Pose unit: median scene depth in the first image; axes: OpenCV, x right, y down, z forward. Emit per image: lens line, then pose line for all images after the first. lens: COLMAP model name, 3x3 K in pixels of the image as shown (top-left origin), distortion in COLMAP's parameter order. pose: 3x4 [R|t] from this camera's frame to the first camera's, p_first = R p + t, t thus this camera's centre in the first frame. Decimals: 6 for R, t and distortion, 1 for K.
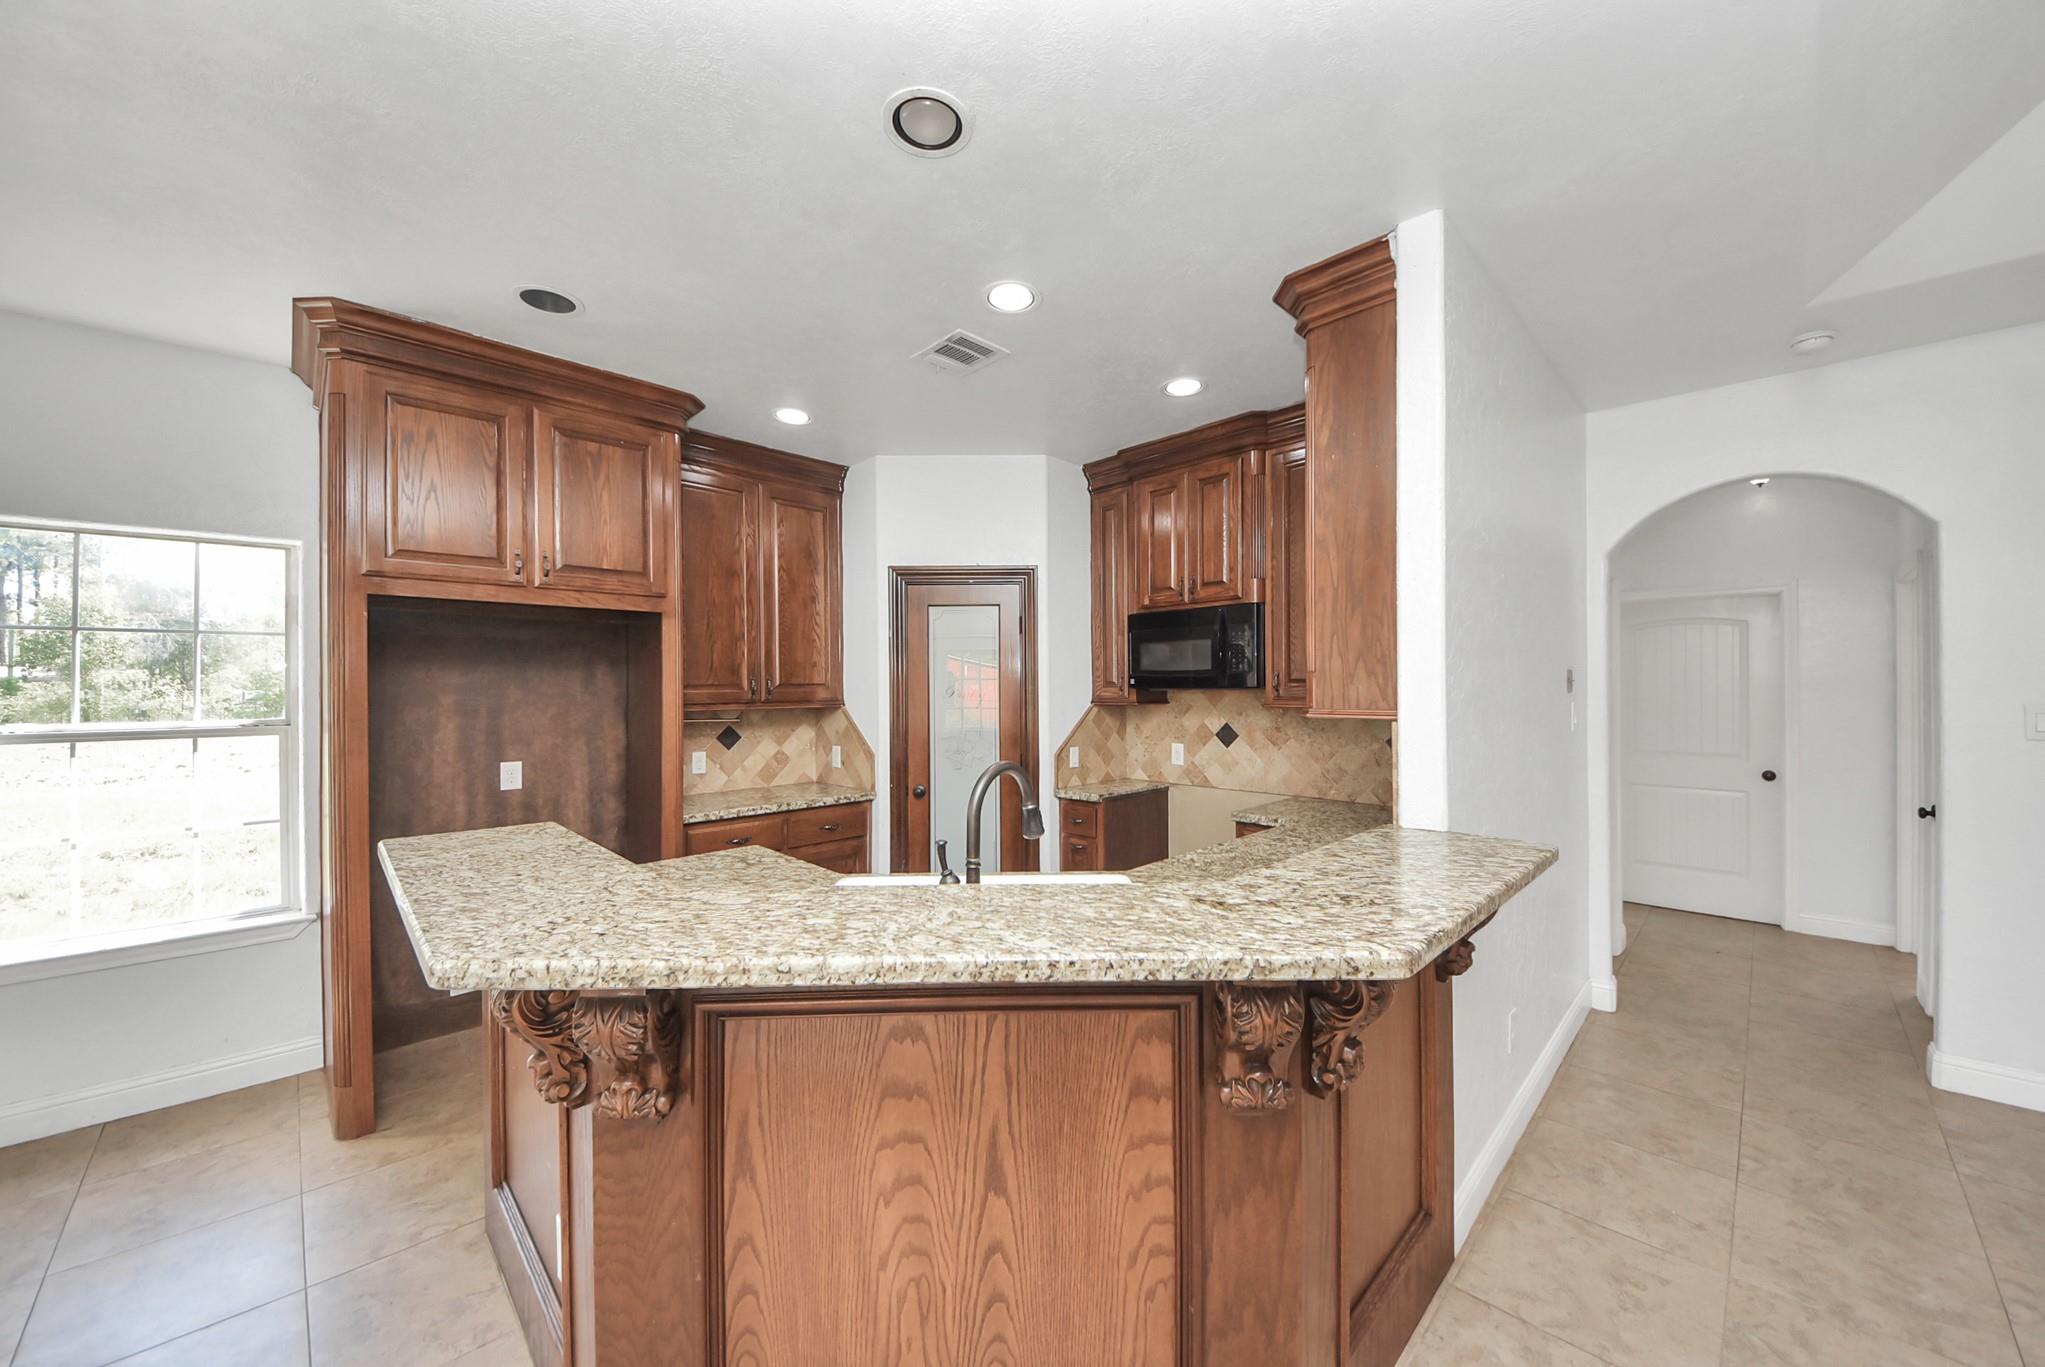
lens RADIAL K [[737.0, 0, 1037.5], [0, 737.0, 684.9], [0, 0, 1]] dist [0.013102, -0.010510]
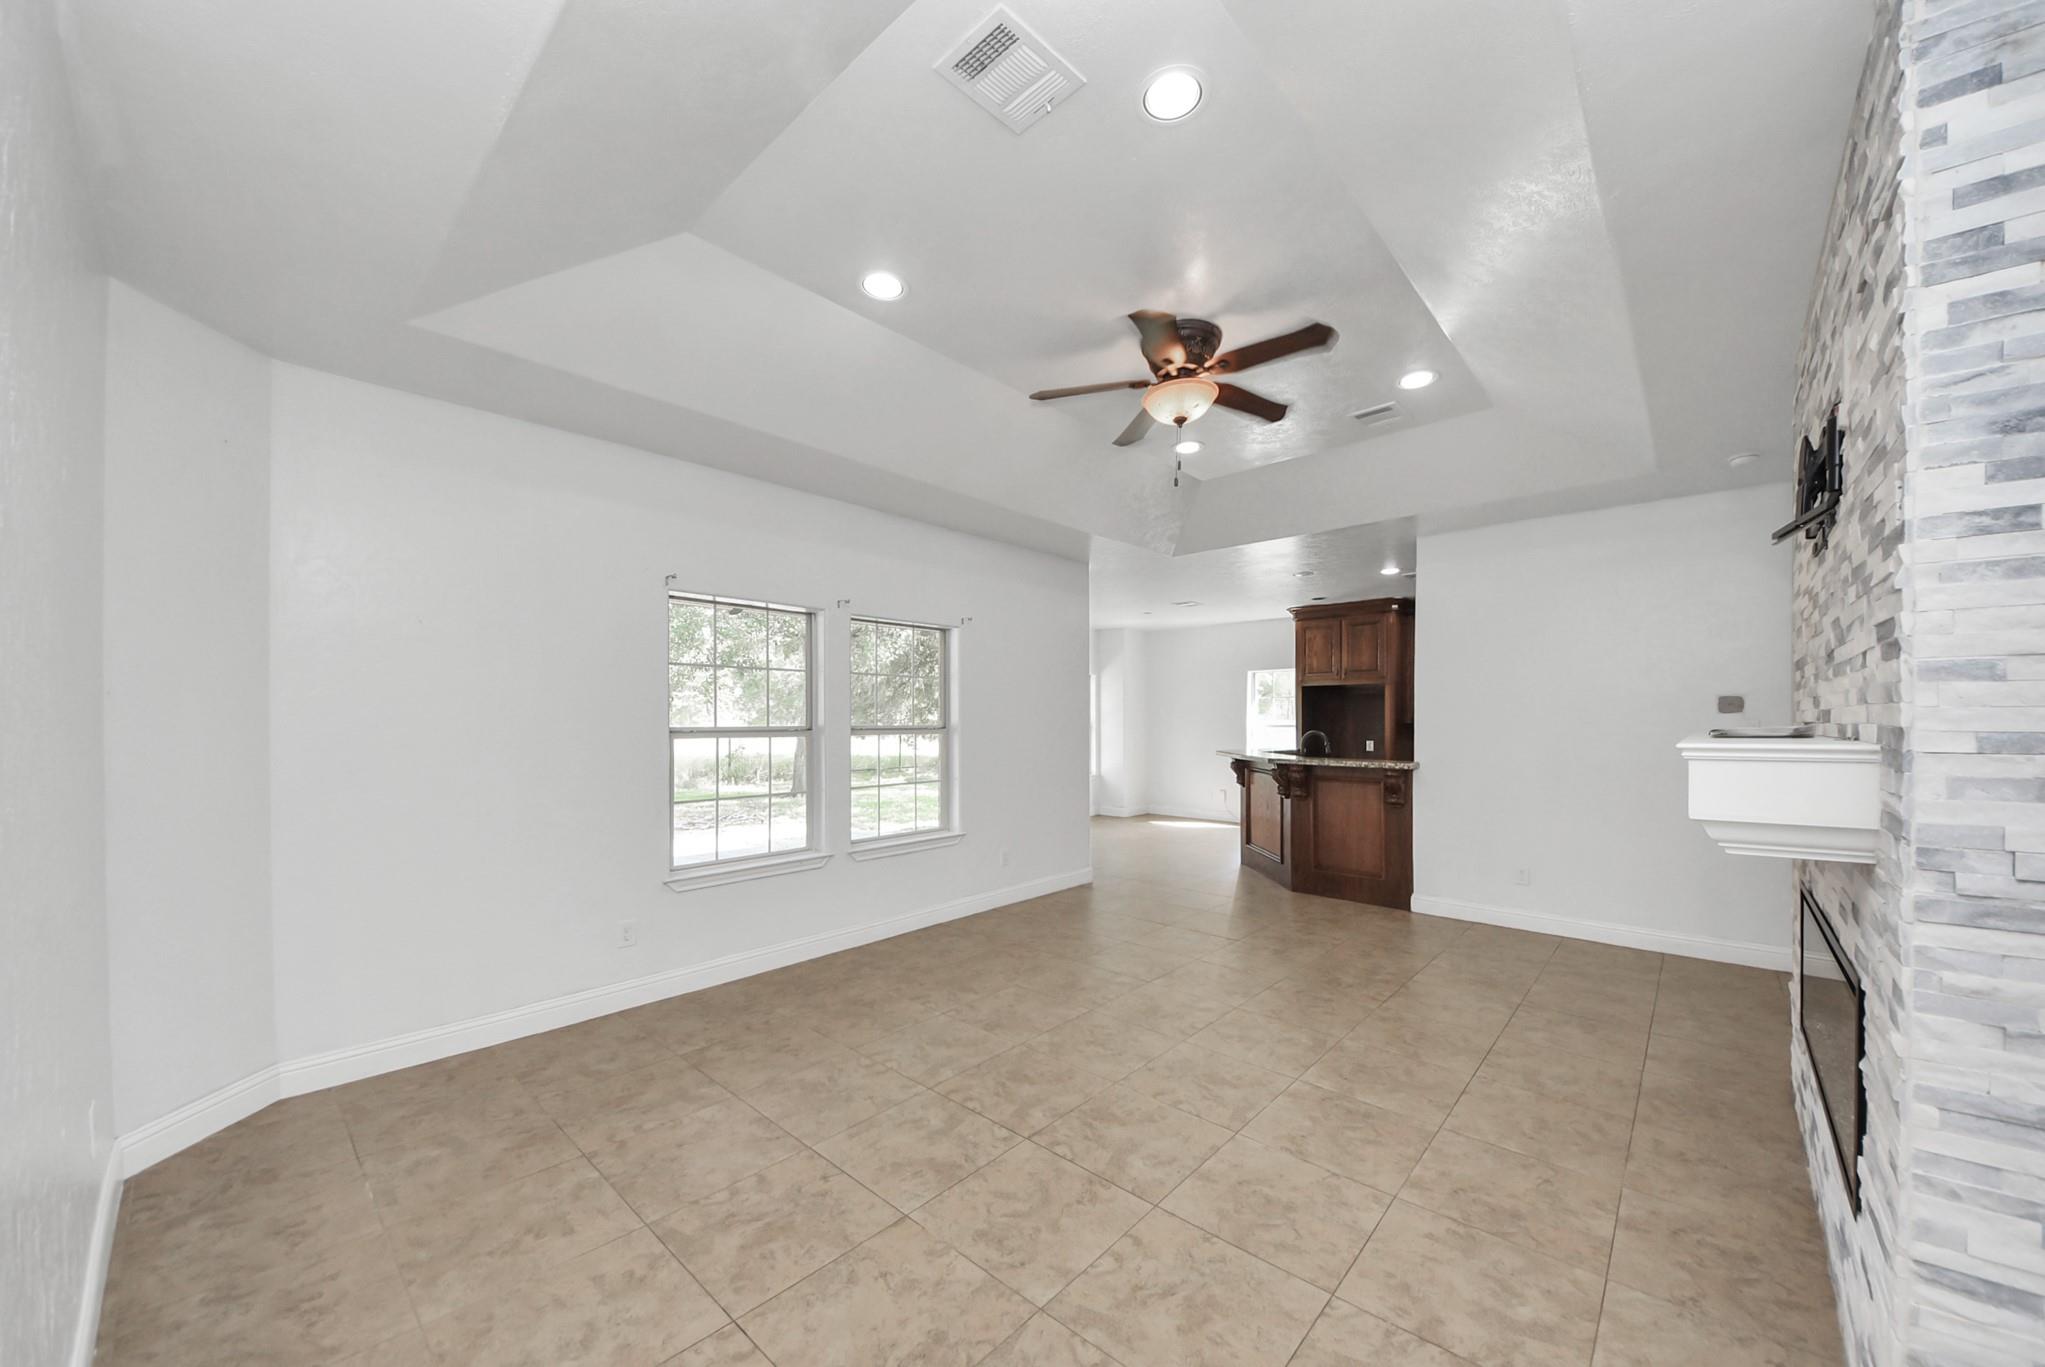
lens RADIAL K [[743.0, 0, 1050.9], [0, 743.0, 718.1], [0, 0, 1]] dist [0.007488, 0.000001]
pose [[0.066601, 0.001614, -0.997778, 1.997463], [0.003267, 0.999993, 0.001836, 0.014412], [0.997774, -0.003382, 0.066595, -0.338387]]
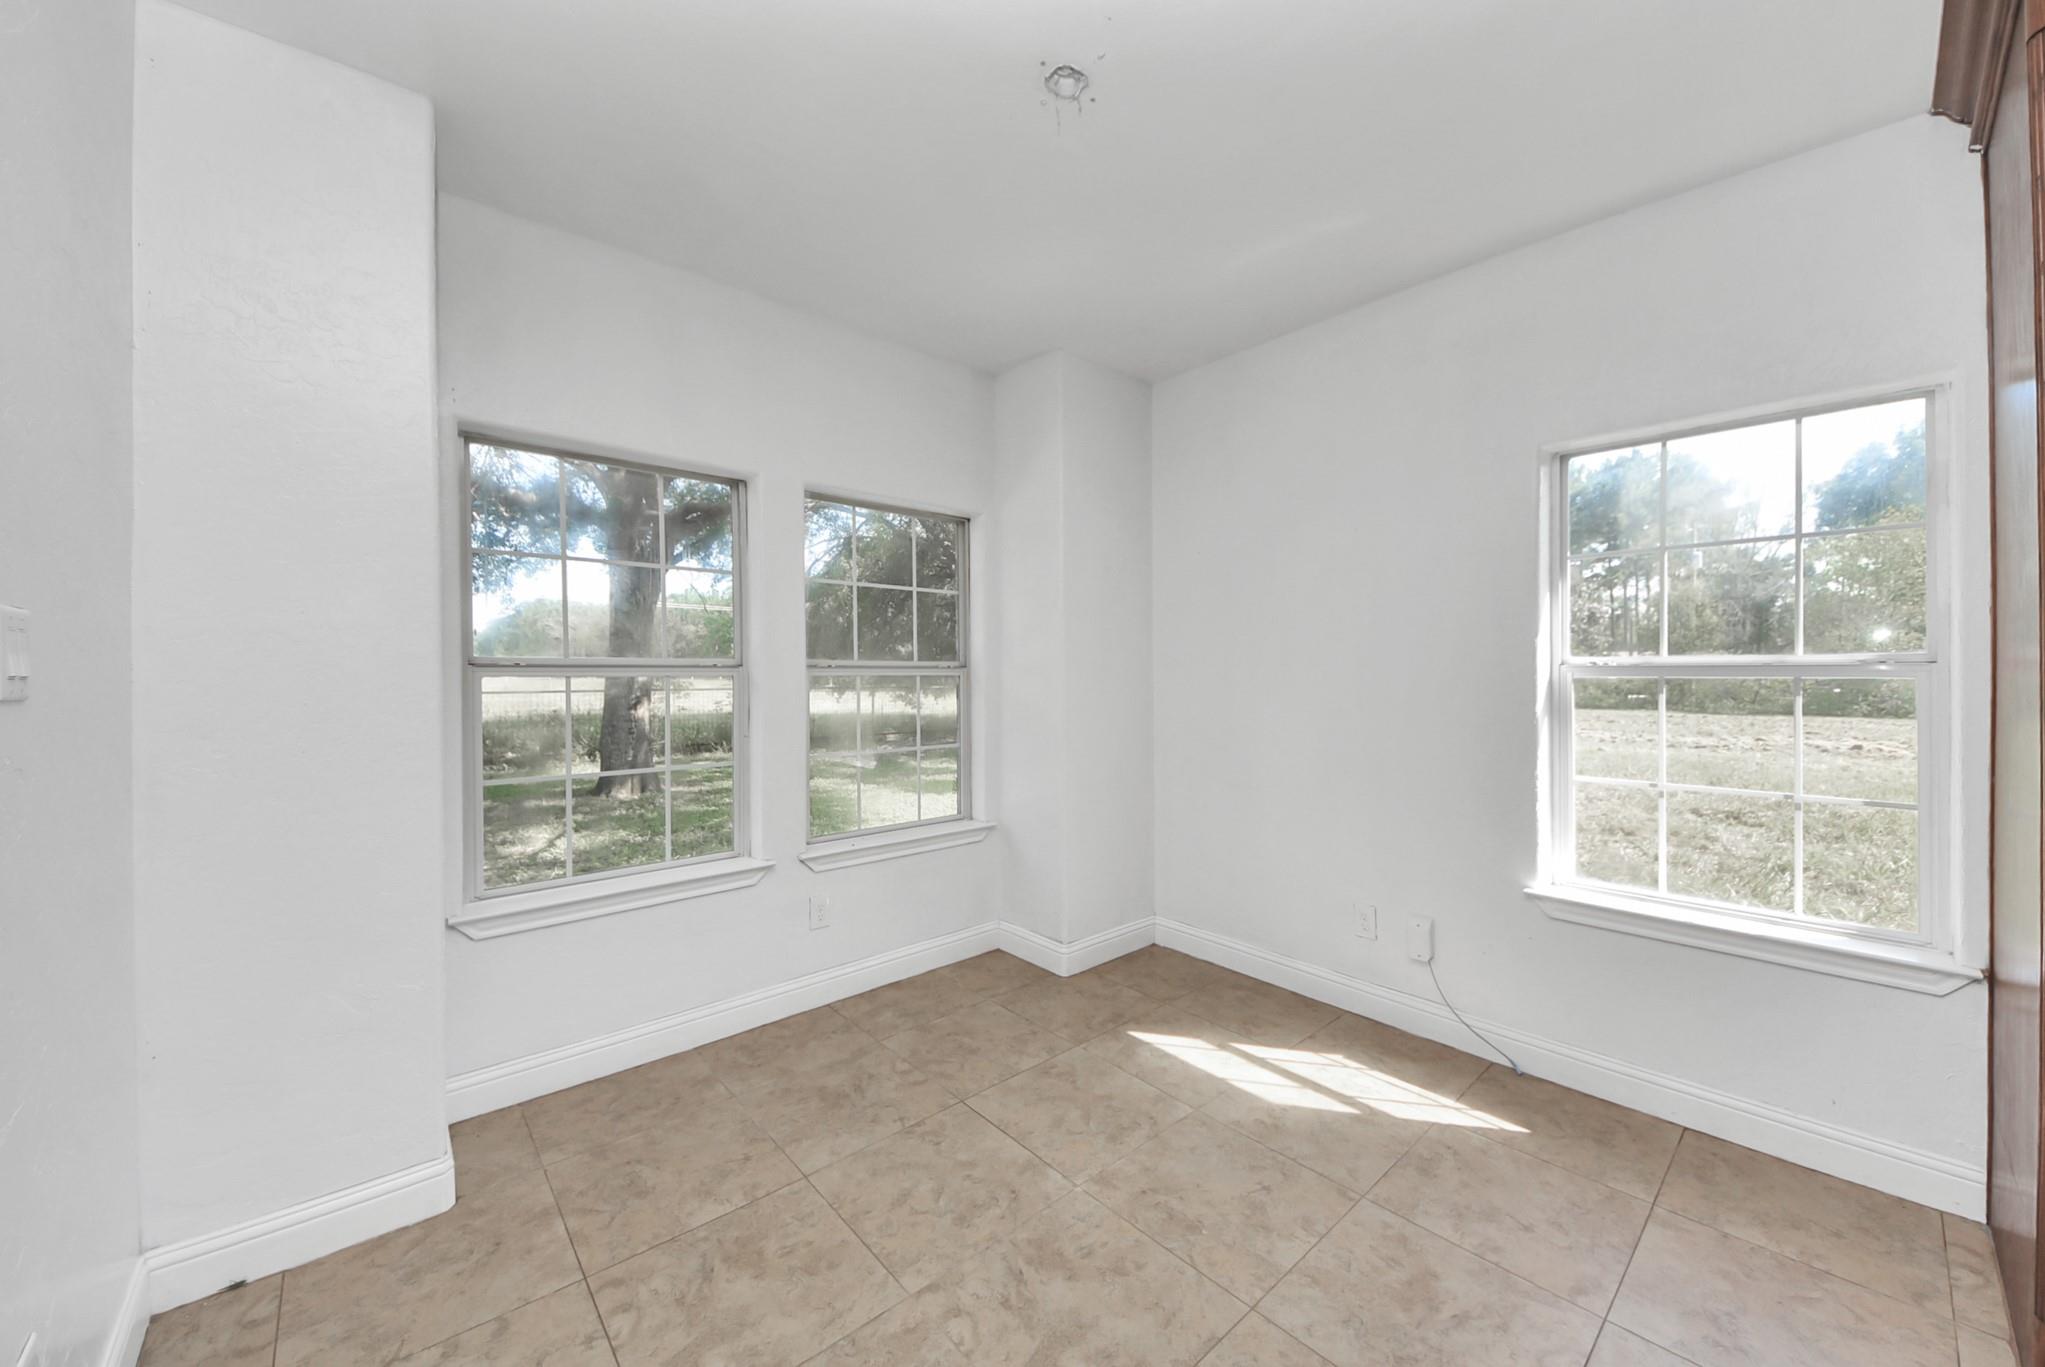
lens RADIAL K [[753.8, 0, 1050.4], [0, 753.8, 672.7], [0, 0, 1]] dist [0.085455, -0.039694]
pose [[-0.023631, 0.009945, -0.999671, -0.277189], [0.000161, 0.999951, 0.009944, 0.049547], [0.999721, 0.000074, -0.023631, 0.220137]]
